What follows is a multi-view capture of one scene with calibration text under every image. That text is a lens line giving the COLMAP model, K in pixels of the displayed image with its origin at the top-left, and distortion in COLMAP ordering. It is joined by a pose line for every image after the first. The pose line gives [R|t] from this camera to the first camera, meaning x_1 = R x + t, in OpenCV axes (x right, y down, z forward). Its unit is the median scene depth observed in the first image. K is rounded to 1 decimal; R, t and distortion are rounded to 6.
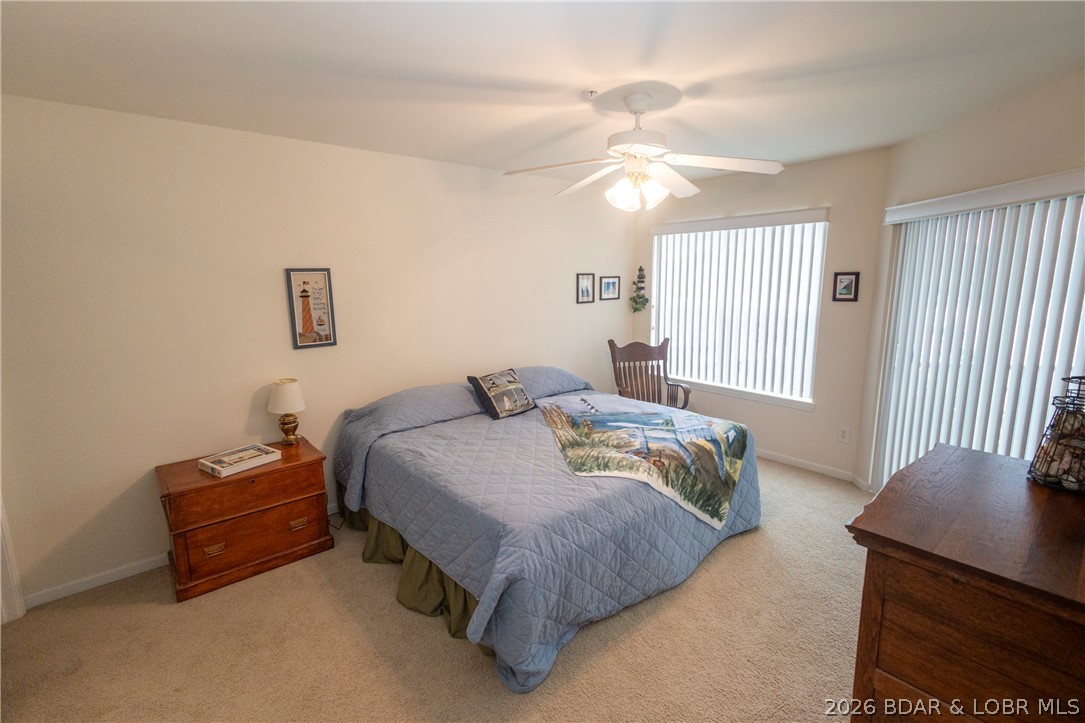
lens RADIAL K [[496.9, 0, 542.1], [0, 496.9, 350.8], [0, 0, 1]] dist [0.003361, 0.000406]
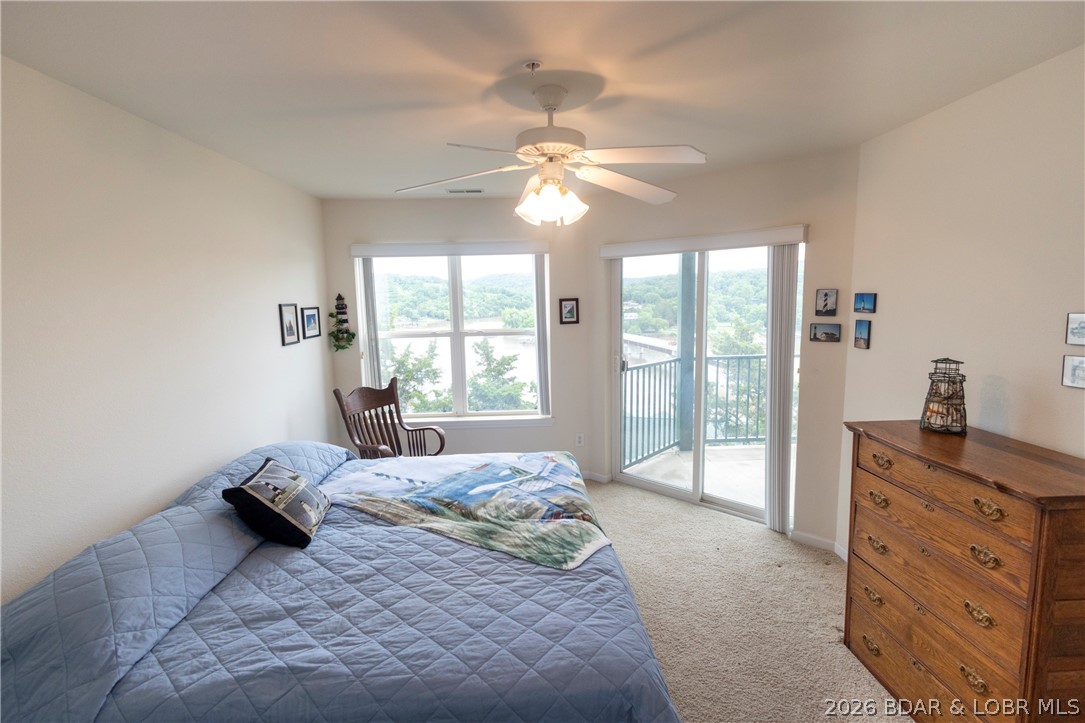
lens RADIAL K [[496.9, 0, 542.1], [0, 496.9, 350.8], [0, 0, 1]] dist [0.003361, 0.000406]
pose [[0.621939, -0.089563, 0.777927, -0.333712], [0.134841, 0.990847, 0.006273, -0.055822], [-0.771368, 0.100995, 0.628324, 0.351702]]
